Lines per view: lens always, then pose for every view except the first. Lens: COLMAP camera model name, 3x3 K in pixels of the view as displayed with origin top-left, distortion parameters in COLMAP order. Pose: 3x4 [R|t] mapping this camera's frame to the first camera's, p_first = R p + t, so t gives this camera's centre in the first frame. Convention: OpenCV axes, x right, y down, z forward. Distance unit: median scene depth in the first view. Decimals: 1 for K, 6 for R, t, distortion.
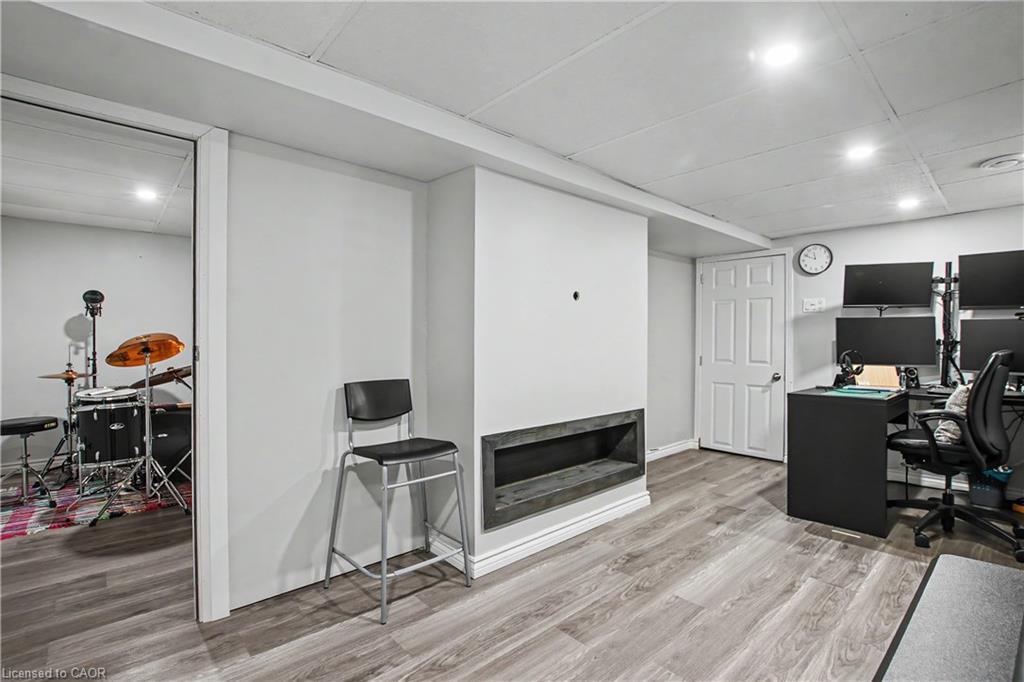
lens RADIAL K [[475.7, 0, 514.9], [0, 475.7, 337.4], [0, 0, 1]] dist [-0.032024, 0.003982]
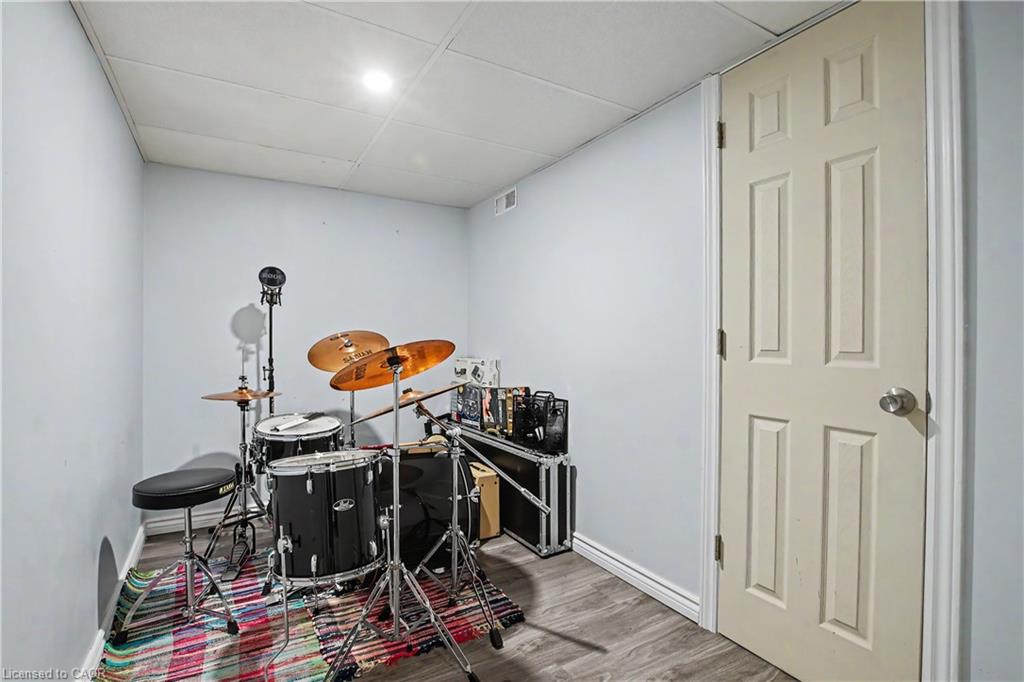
lens RADIAL K [[475.7, 0, 509.7], [0, 475.7, 346.0], [0, 0, 1]] dist [-0.032024, 0.003982]
pose [[0.980708, 0.001731, -0.195468, -0.440303], [0.000403, 0.999941, 0.010875, 0.005536], [0.195476, -0.010744, 0.980650, 0.401111]]
